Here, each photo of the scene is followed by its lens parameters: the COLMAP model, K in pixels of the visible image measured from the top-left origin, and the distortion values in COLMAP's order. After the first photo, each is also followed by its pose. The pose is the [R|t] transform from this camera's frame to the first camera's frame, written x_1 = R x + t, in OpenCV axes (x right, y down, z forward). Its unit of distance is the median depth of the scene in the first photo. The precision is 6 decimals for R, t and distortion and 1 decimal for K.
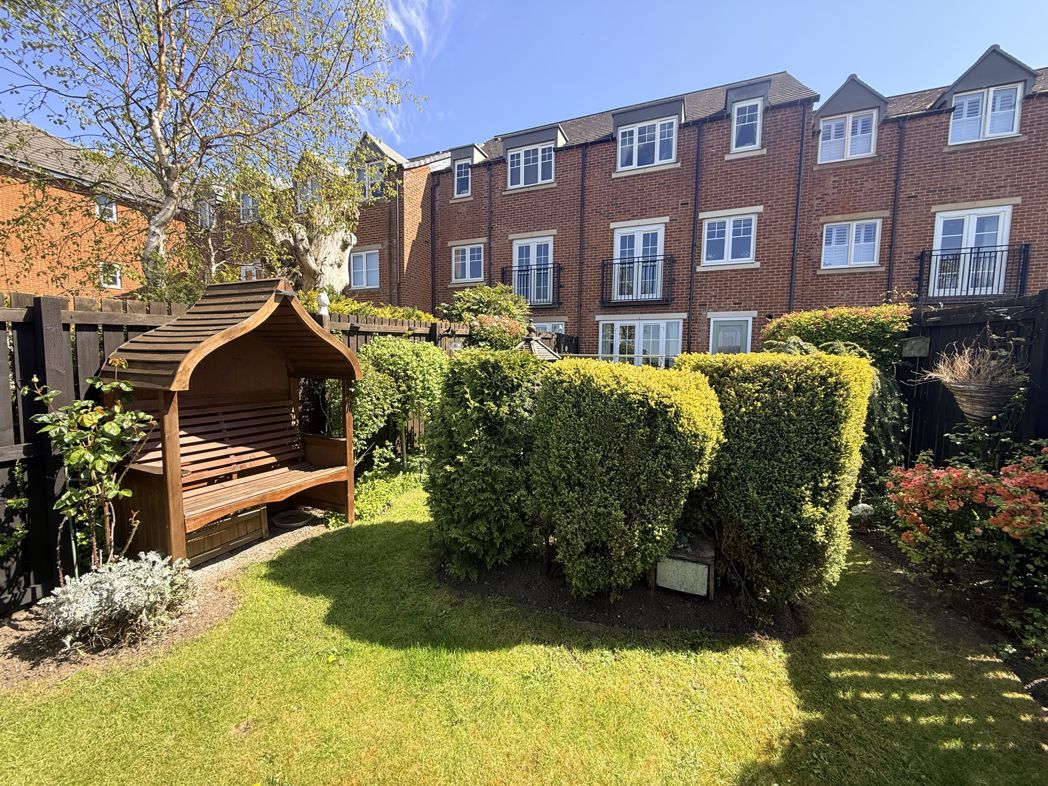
lens RADIAL K [[418.1, 0, 520.4], [0, 418.1, 388.5], [0, 0, 1]] dist [0.000835, -0.000067]
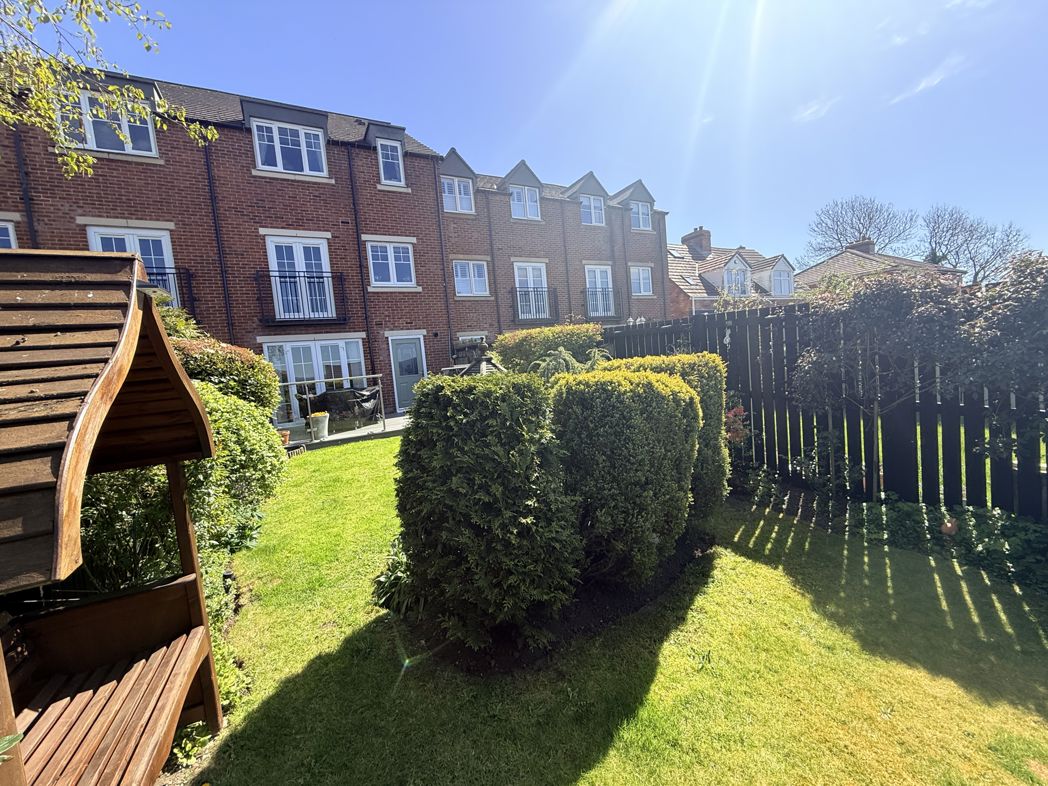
lens RADIAL K [[418.1, 0, 524.2], [0, 418.1, 387.5], [0, 0, 1]] dist [0.000835, -0.000067]
pose [[0.610894, -0.116474, 0.783098, -0.168198], [0.155171, 0.987550, 0.025834, -0.018011], [-0.776357, 0.105732, 0.621362, 0.102755]]
